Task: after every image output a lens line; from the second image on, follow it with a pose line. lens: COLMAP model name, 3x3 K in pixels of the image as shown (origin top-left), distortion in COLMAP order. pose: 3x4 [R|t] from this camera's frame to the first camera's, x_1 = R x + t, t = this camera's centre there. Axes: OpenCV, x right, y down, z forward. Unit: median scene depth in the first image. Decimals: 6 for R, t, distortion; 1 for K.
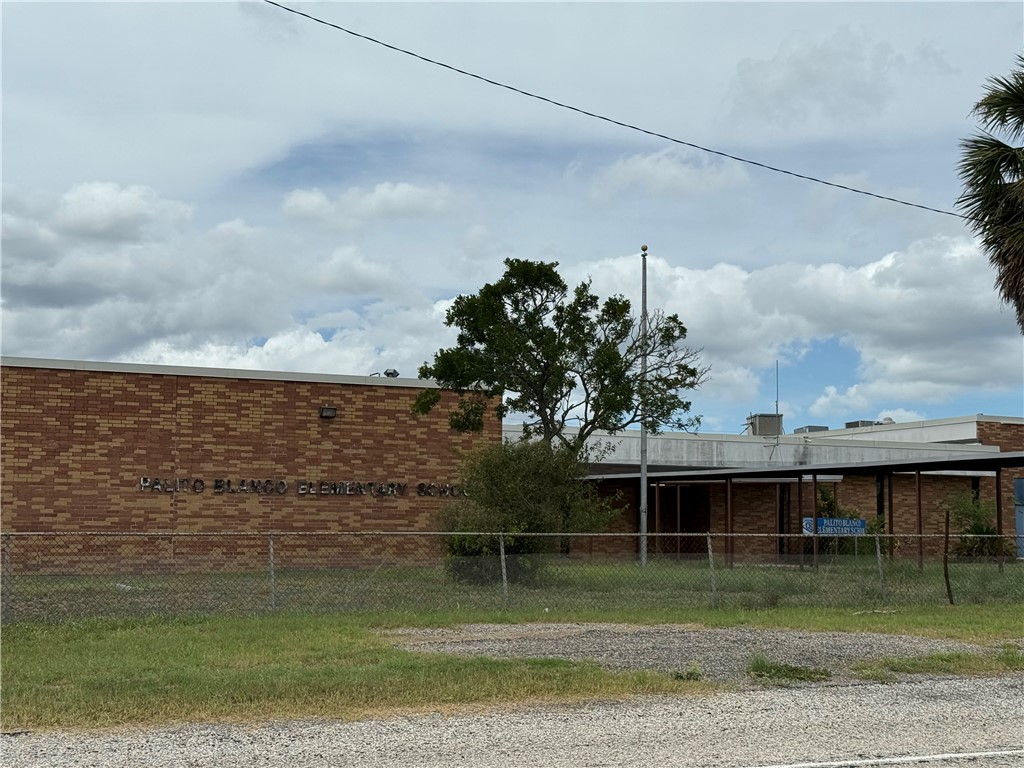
lens RADIAL K [[1624.6, 0, 550.0], [0, 1624.6, 387.3], [0, 0, 1]] dist [-0.607607, 8.545914]
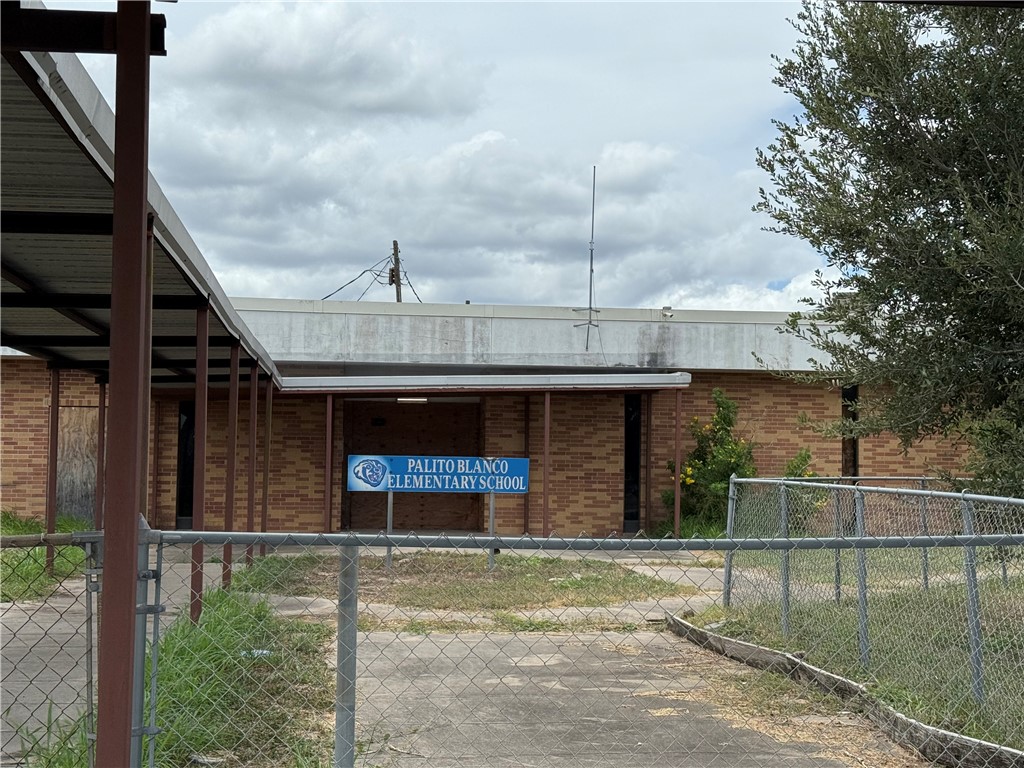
lens RADIAL K [[1571.0, 0, 512.0], [0, 1571.0, 384.0], [0, 0, 1]] dist [0.111458, -0.668941]
pose [[0.937875, -0.017245, -0.346545, 0.302777], [0.029194, 0.999145, 0.029289, 0.040631], [0.345743, -0.037586, 0.937576, 0.497678]]
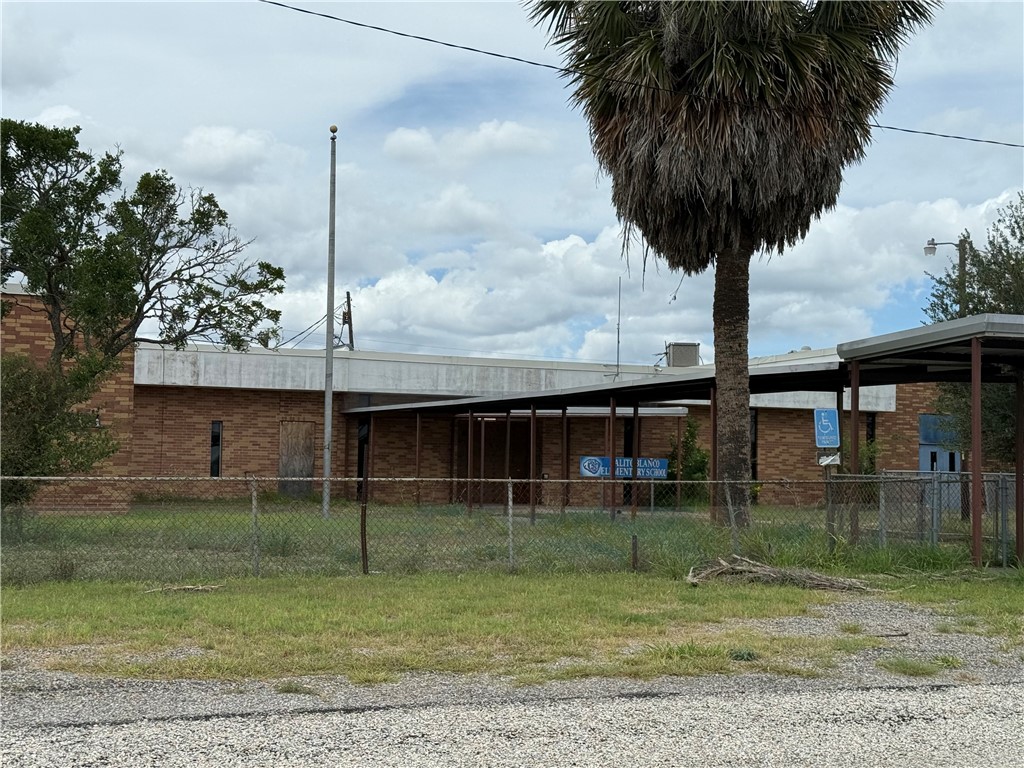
lens RADIAL K [[1575.1, 0, 514.6], [0, 1575.1, 500.7], [0, 0, 1]] dist [-0.083317, 1.236991]
pose [[0.995935, 0.011874, -0.089283, 0.164220], [-0.002009, 0.993953, 0.109785, 0.010174], [0.090047, -0.109159, 0.989937, 0.138549]]
